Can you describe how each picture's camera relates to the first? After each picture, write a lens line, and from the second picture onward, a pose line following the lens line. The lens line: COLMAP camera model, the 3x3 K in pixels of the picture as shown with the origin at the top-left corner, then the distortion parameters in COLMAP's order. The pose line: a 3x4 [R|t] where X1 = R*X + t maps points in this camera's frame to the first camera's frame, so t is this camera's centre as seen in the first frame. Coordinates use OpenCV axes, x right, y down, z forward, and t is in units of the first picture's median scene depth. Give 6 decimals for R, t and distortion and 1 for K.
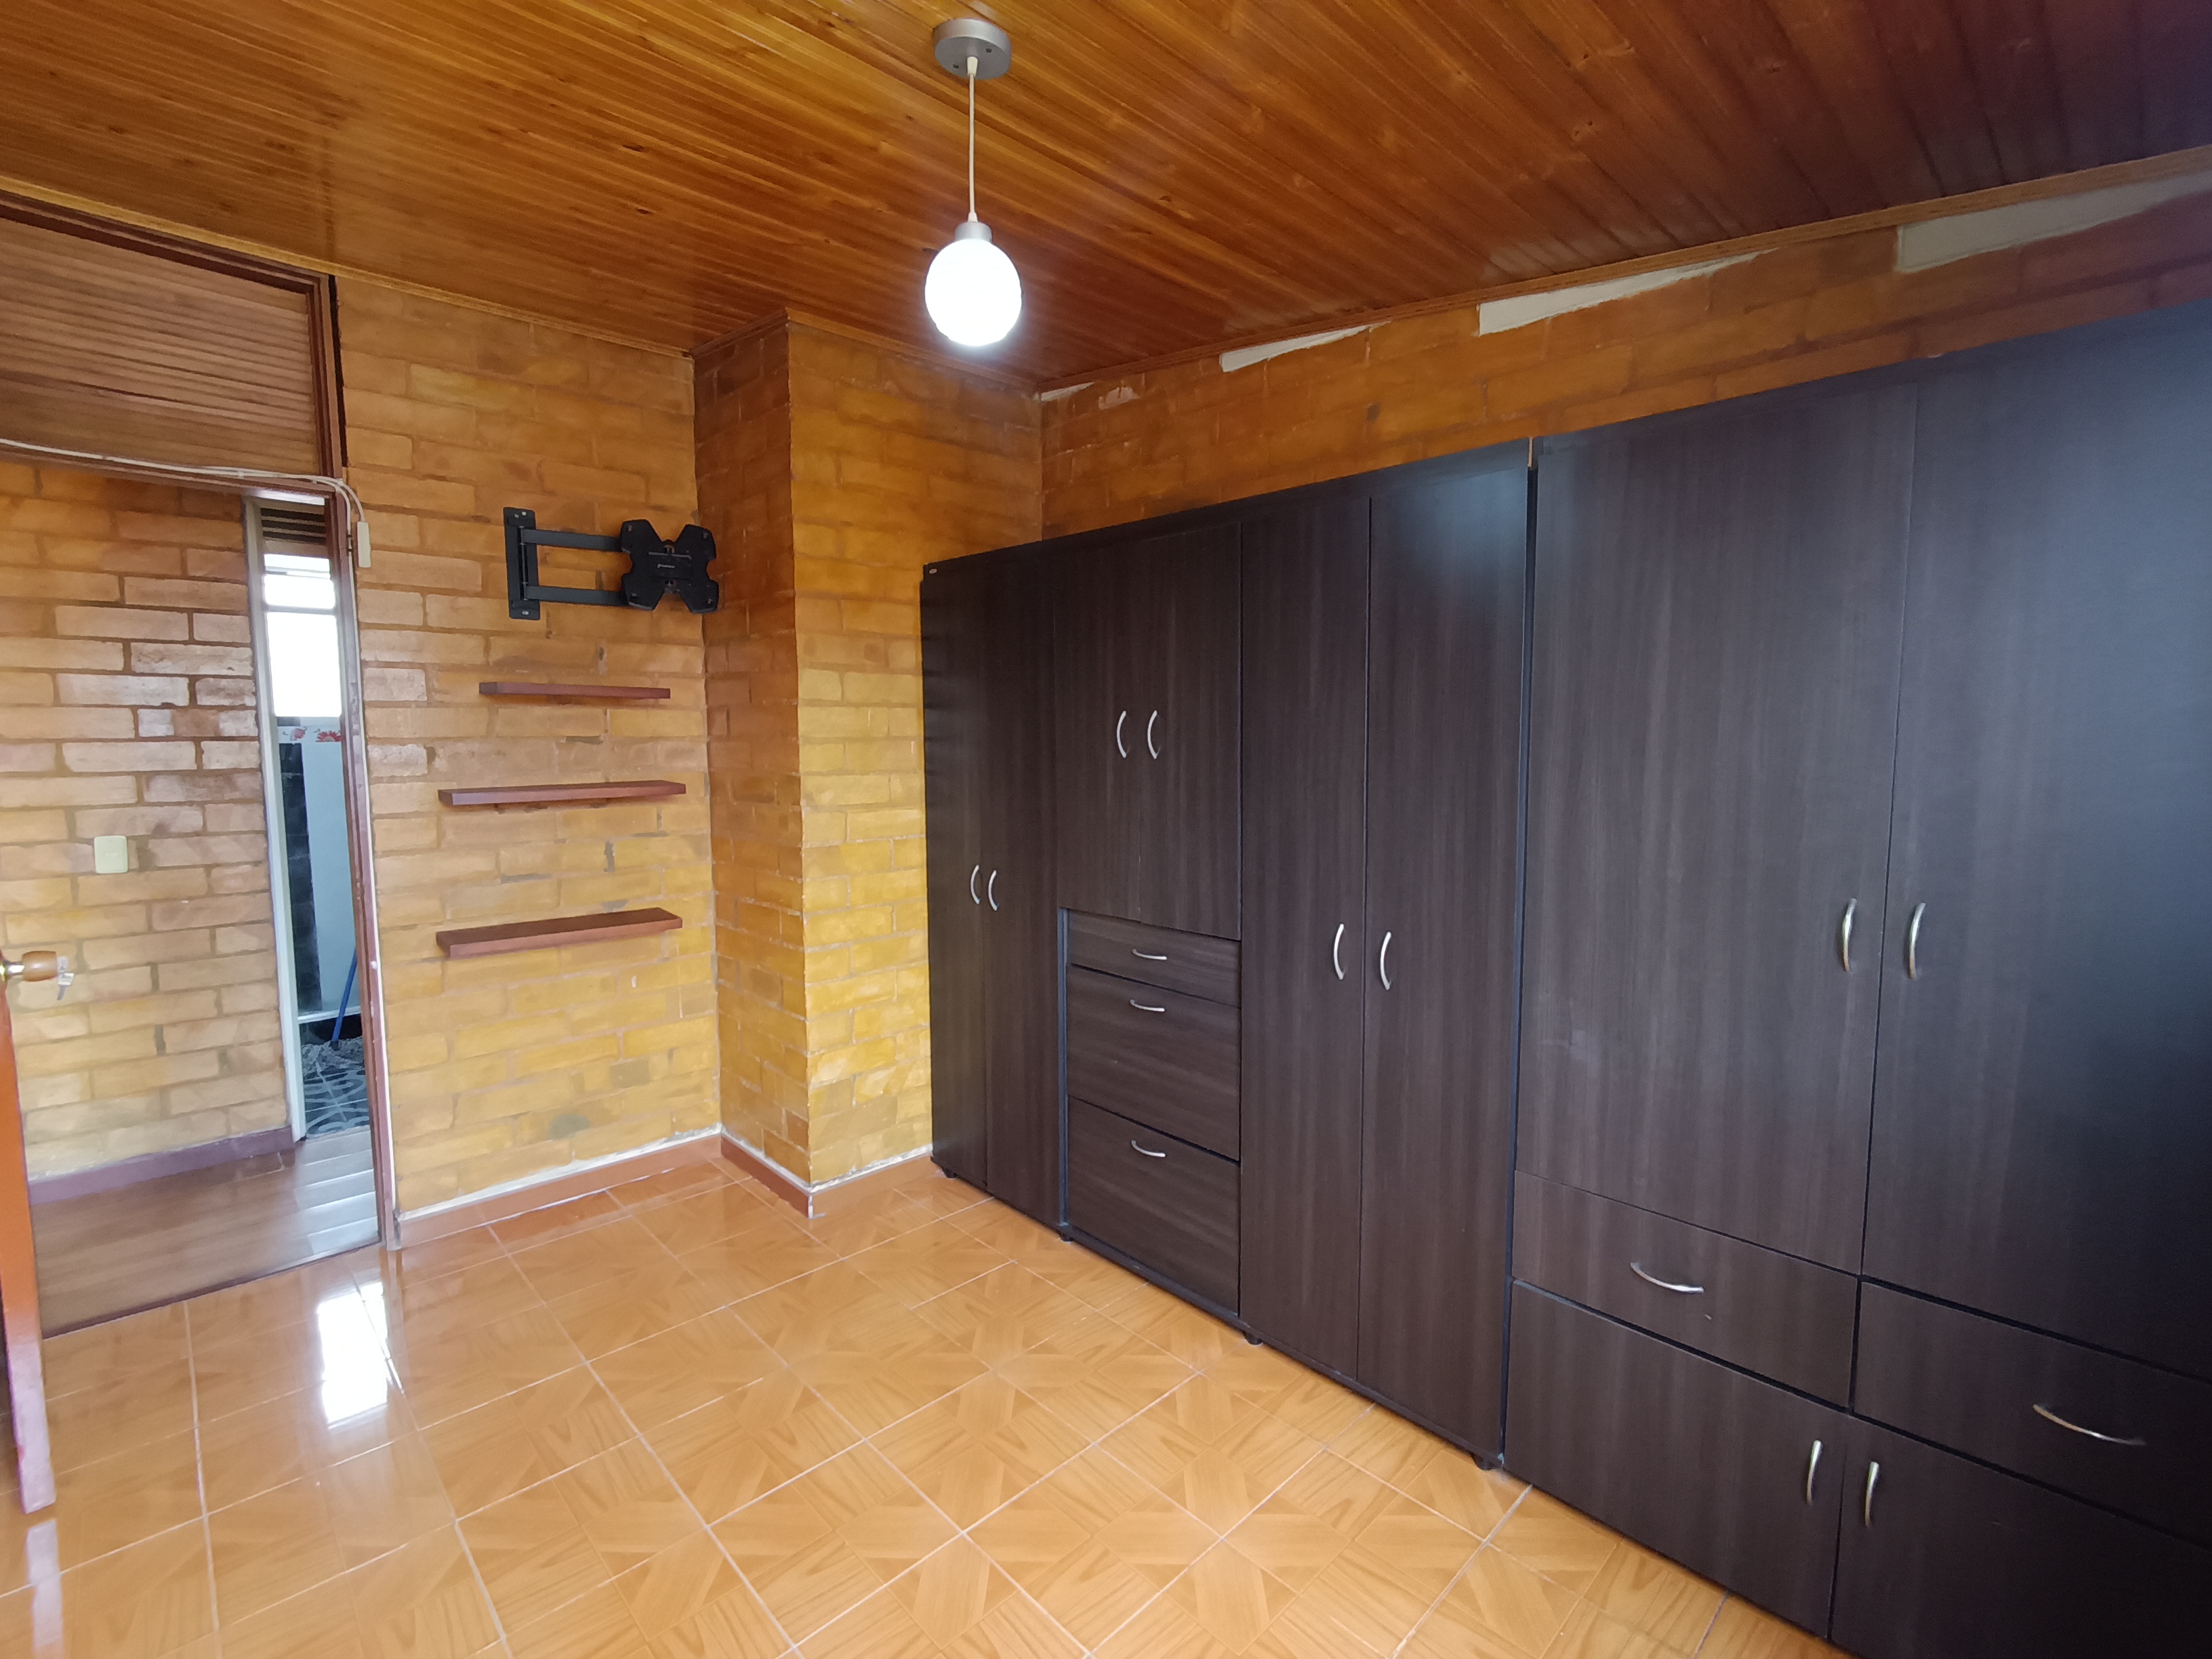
lens RADIAL K [[1001.8, 0, 1088.6], [0, 1001.8, 825.2], [0, 0, 1]] dist [-0.003207, -0.000919]
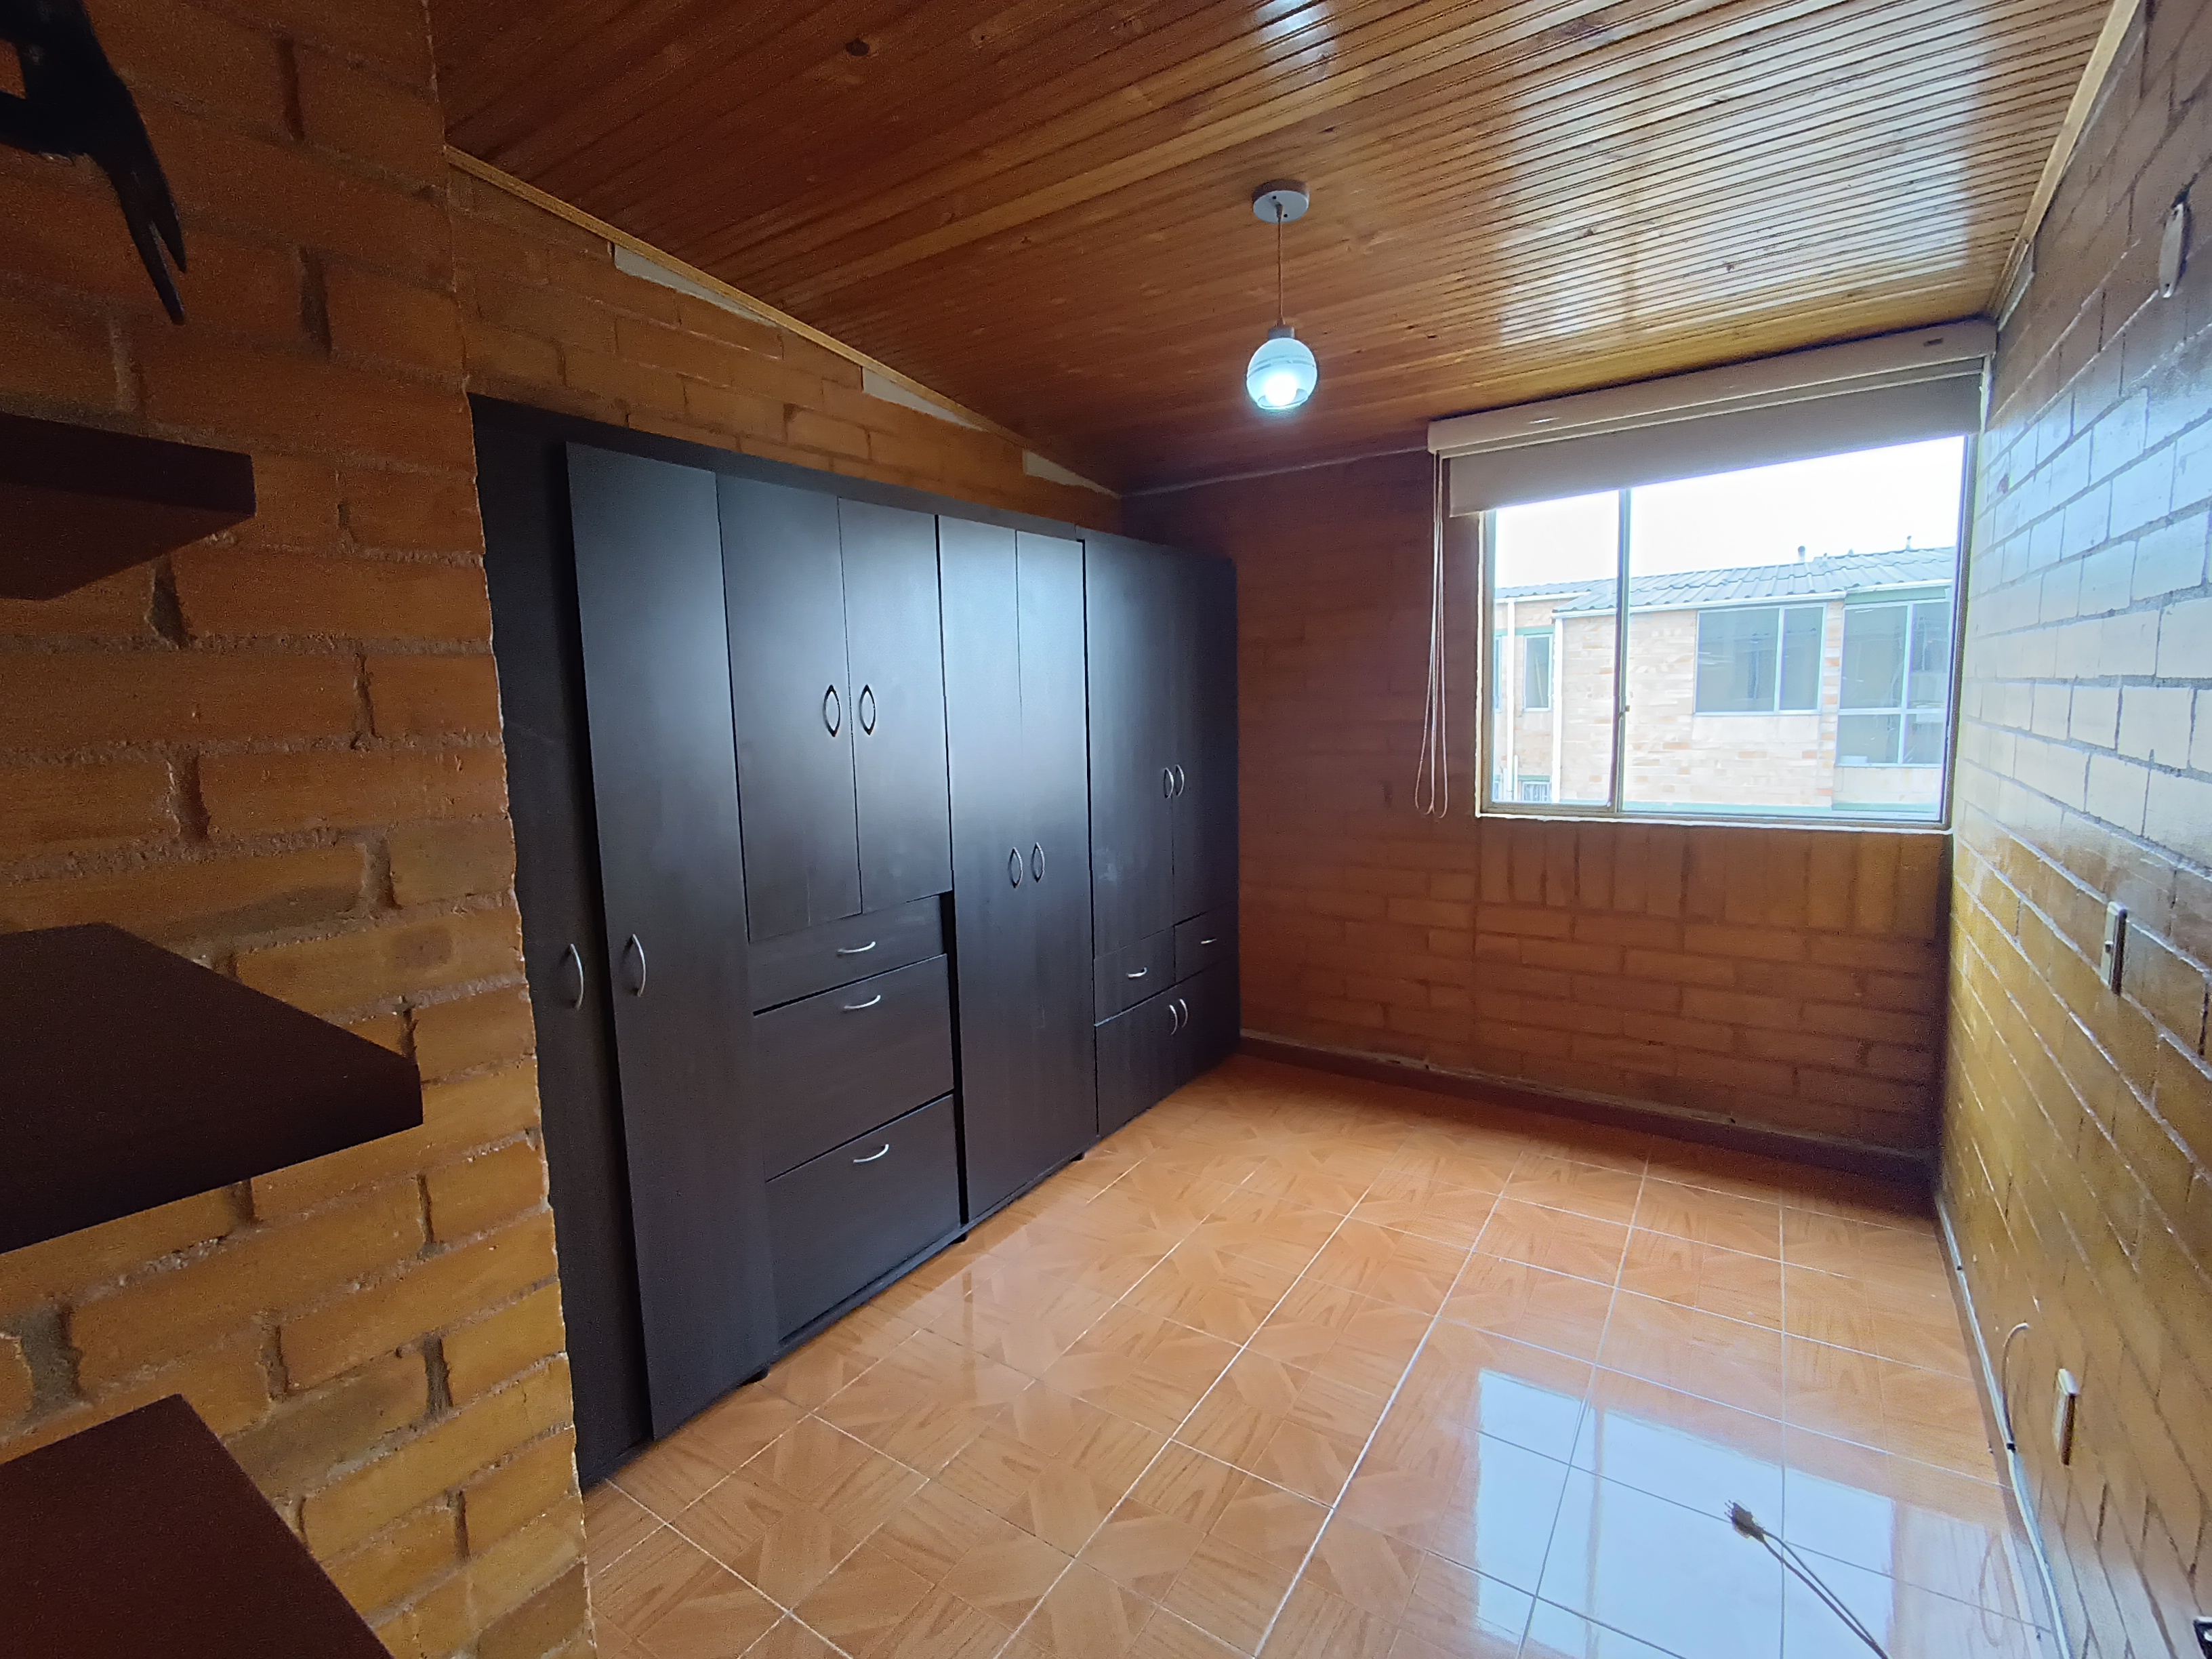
lens RADIAL K [[1008.0, 0, 1073.4], [0, 1008.0, 821.4], [0, 0, 1]] dist [-0.000947, 0.000770]
pose [[-0.205740, -0.111048, 0.972286, -1.129977], [0.123551, 0.982643, 0.138375, -0.116331], [-0.970776, 0.148596, -0.188449, 1.247534]]
